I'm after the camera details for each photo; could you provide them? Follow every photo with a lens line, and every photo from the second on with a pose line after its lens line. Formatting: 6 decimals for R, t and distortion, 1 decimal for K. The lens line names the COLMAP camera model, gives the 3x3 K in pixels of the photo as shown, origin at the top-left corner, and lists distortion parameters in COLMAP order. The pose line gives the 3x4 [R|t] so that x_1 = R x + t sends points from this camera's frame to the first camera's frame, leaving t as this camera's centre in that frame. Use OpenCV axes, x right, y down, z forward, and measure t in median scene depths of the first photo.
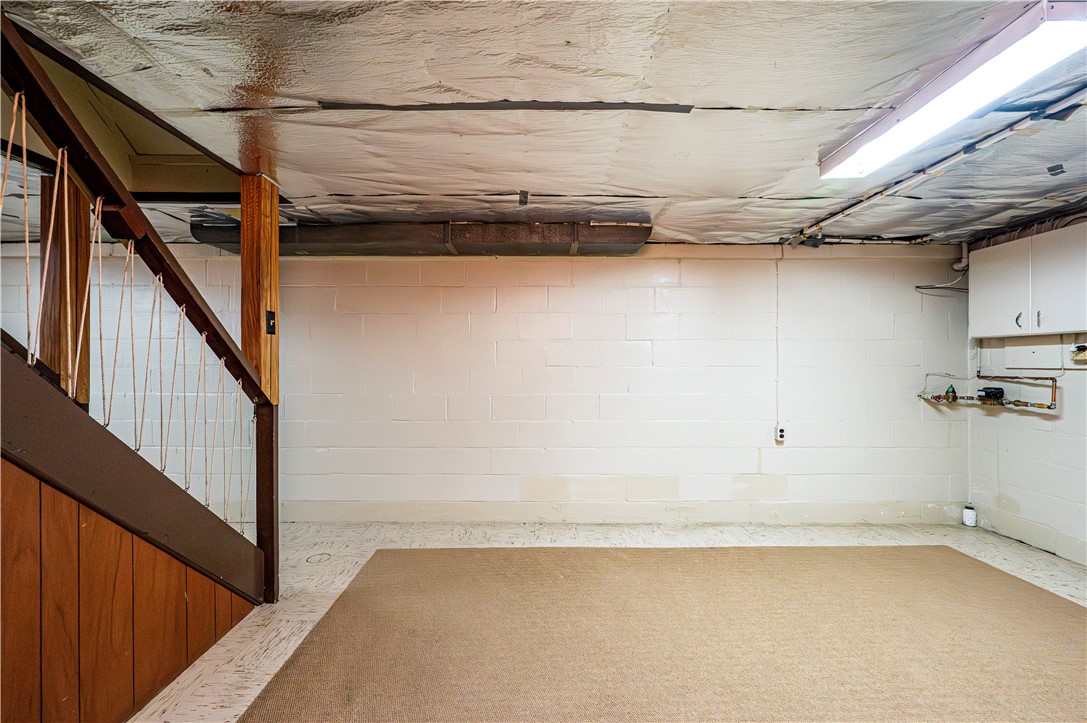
lens RADIAL K [[442.1, 0, 548.1], [0, 442.1, 361.6], [0, 0, 1]] dist [-0.000222, -0.000350]
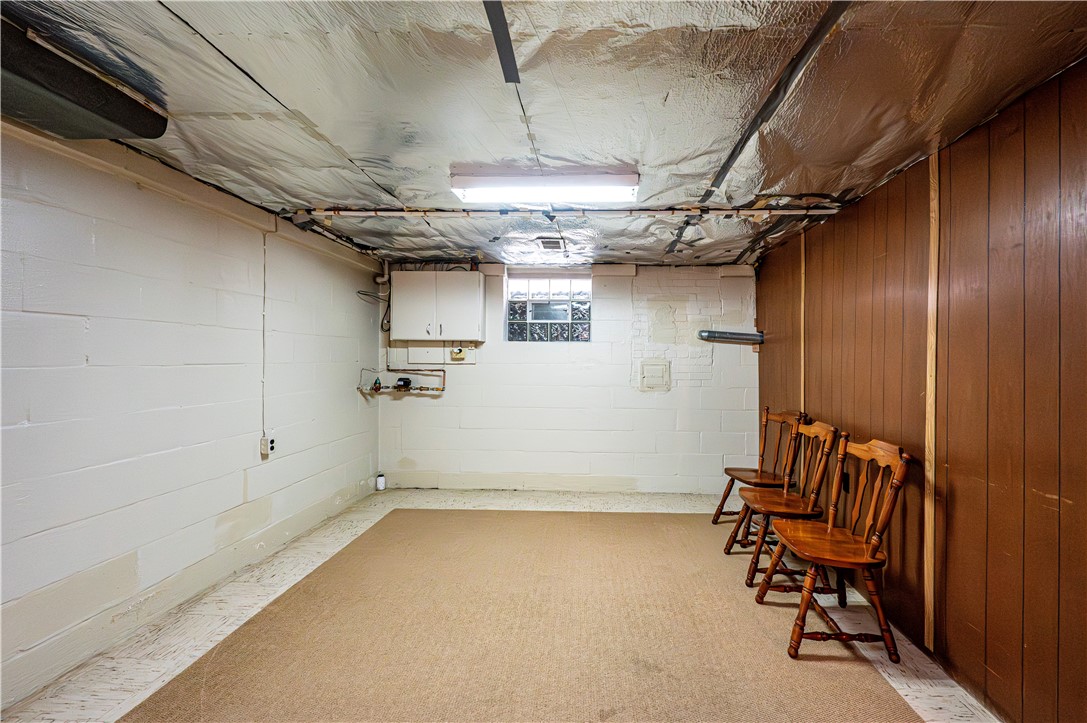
lens RADIAL K [[442.1, 0, 583.8], [0, 442.1, 361.9], [0, 0, 1]] dist [-0.000222, -0.000350]
pose [[0.036122, -0.006251, 0.999328, -0.287705], [-0.014245, 0.999876, 0.006770, -0.006140], [-0.999246, -0.014480, 0.036029, 0.414386]]
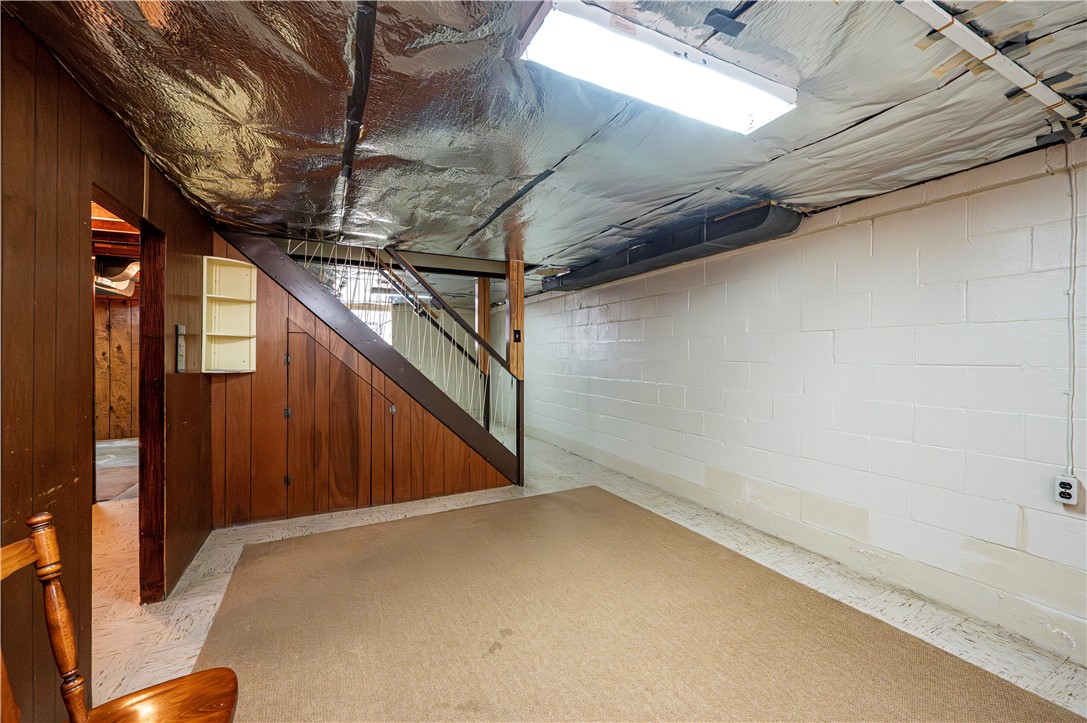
lens RADIAL K [[442.1, 0, 550.4], [0, 442.1, 356.9], [0, 0, 1]] dist [-0.000222, -0.000350]
pose [[0.443560, 0.003335, -0.896239, 0.775253], [0.001150, 0.999990, 0.004290, -0.004771], [0.896244, -0.002934, 0.443551, 0.202910]]
